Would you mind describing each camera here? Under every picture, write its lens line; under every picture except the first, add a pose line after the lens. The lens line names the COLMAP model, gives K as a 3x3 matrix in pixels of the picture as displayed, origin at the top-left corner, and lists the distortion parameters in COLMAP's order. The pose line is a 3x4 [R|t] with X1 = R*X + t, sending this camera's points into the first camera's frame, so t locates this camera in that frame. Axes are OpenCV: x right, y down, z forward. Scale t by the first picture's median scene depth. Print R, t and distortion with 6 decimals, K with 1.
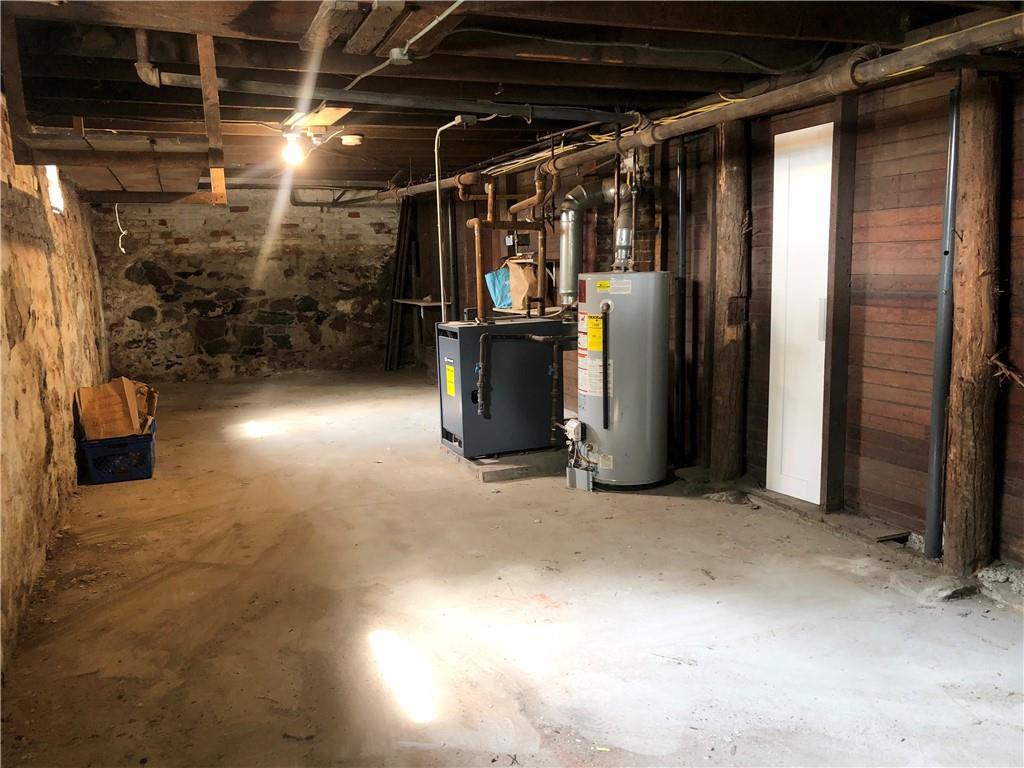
lens RADIAL K [[826.7, 0, 512.4], [0, 826.7, 382.4], [0, 0, 1]] dist [0.014350, -0.010446]
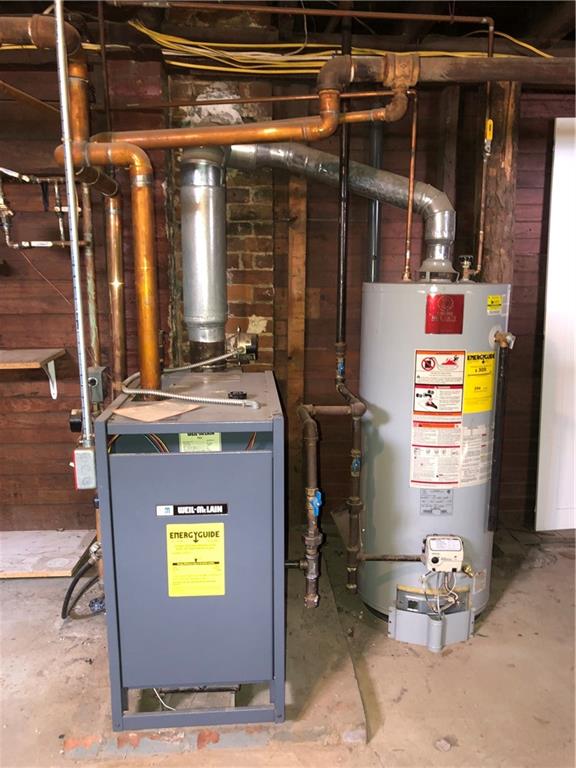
lens RADIAL K [[620.0, 0, 288.3], [0, 620.0, 388.4], [0, 0, 1]] dist [0.014350, -0.010446]
pose [[0.335527, -0.143659, 0.931012, -0.329014], [0.133395, 0.985590, 0.104007, -0.109033], [-0.932538, 0.089295, 0.349856, 0.881065]]
